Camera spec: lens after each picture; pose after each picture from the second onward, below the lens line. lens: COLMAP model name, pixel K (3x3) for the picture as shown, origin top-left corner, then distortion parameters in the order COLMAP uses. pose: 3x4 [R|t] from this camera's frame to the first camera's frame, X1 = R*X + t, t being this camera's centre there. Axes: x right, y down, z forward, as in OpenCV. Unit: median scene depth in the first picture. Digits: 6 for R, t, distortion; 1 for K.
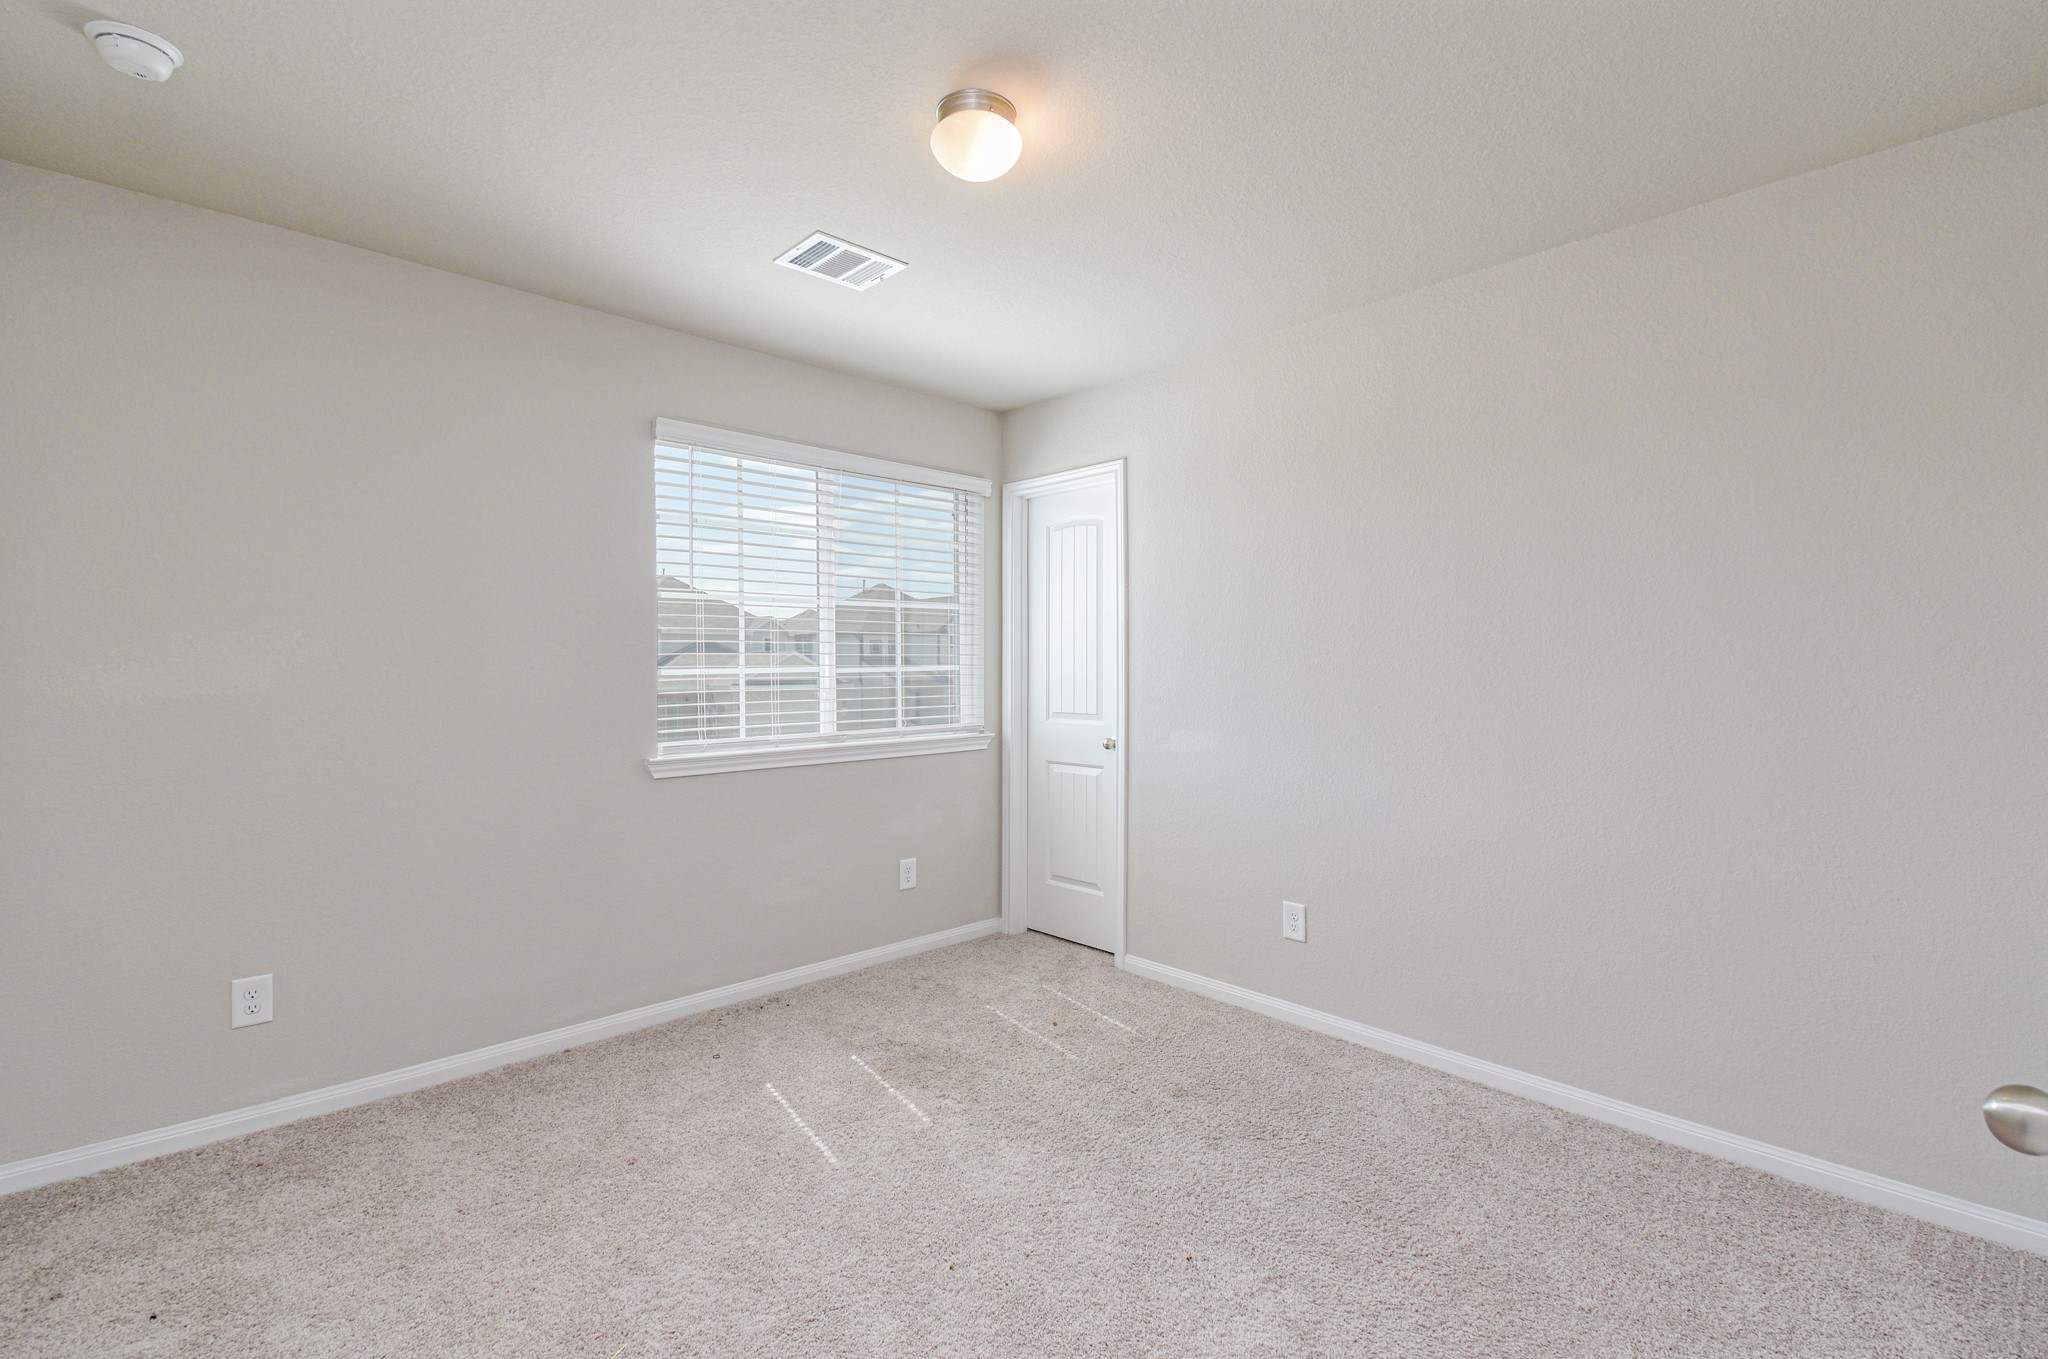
lens RADIAL K [[896.0, 0, 1028.8], [0, 896.0, 669.1], [0, 0, 1]] dist [0.013287, -0.008535]
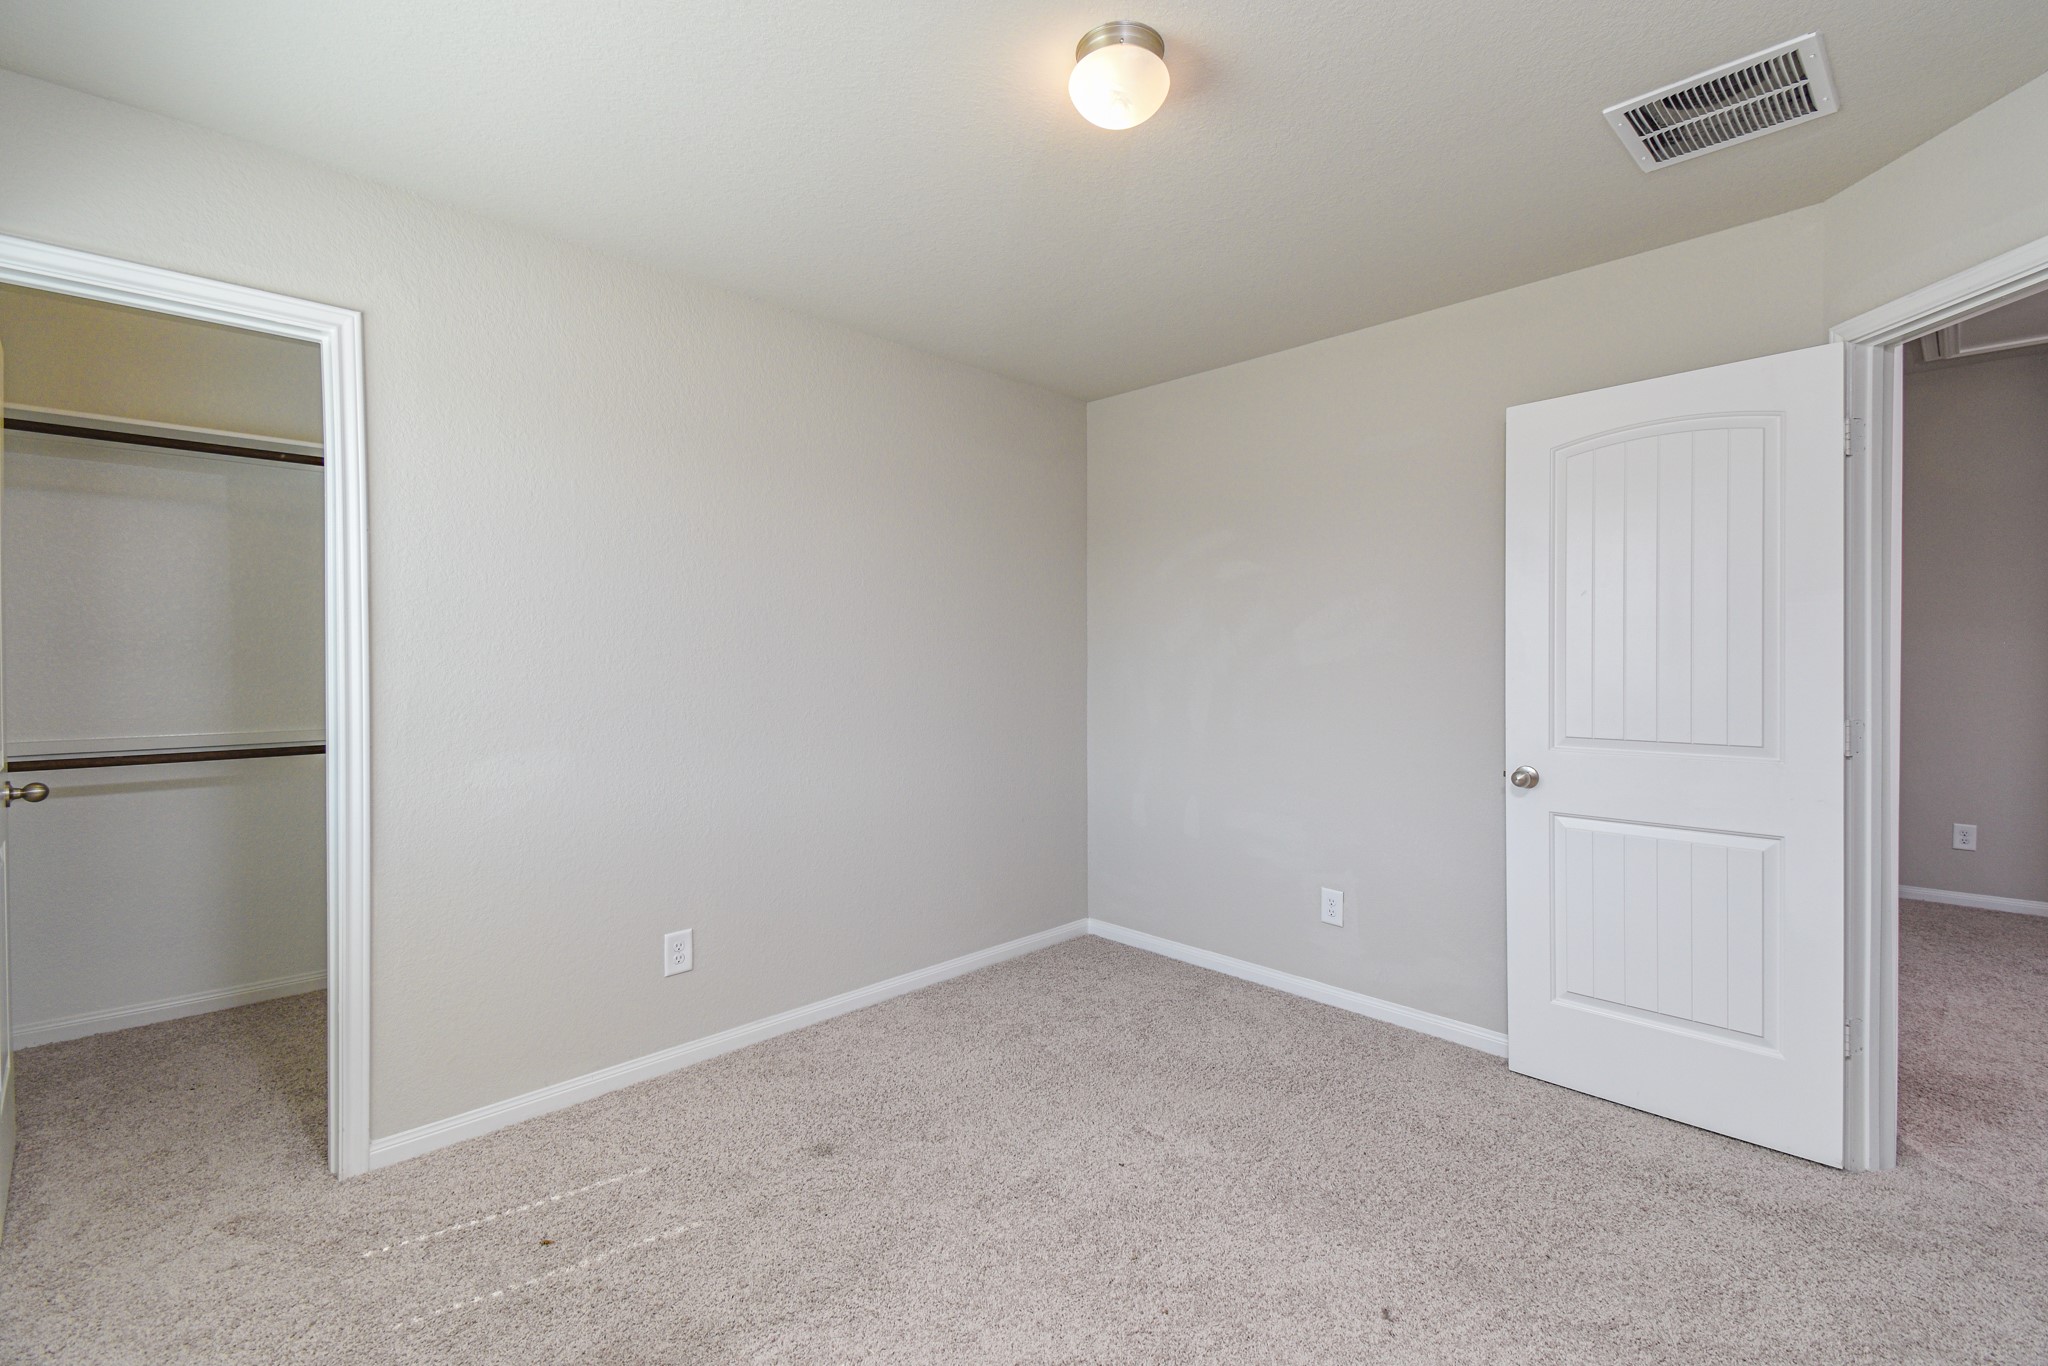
lens RADIAL K [[896.0, 0, 1028.8], [0, 896.0, 672.6], [0, 0, 1]] dist [0.013287, -0.008535]
pose [[-0.030579, -0.009815, 0.999484, -0.590986], [0.002099, 0.999949, 0.009883, -0.000649], [-0.999530, 0.002400, -0.030557, 0.683764]]
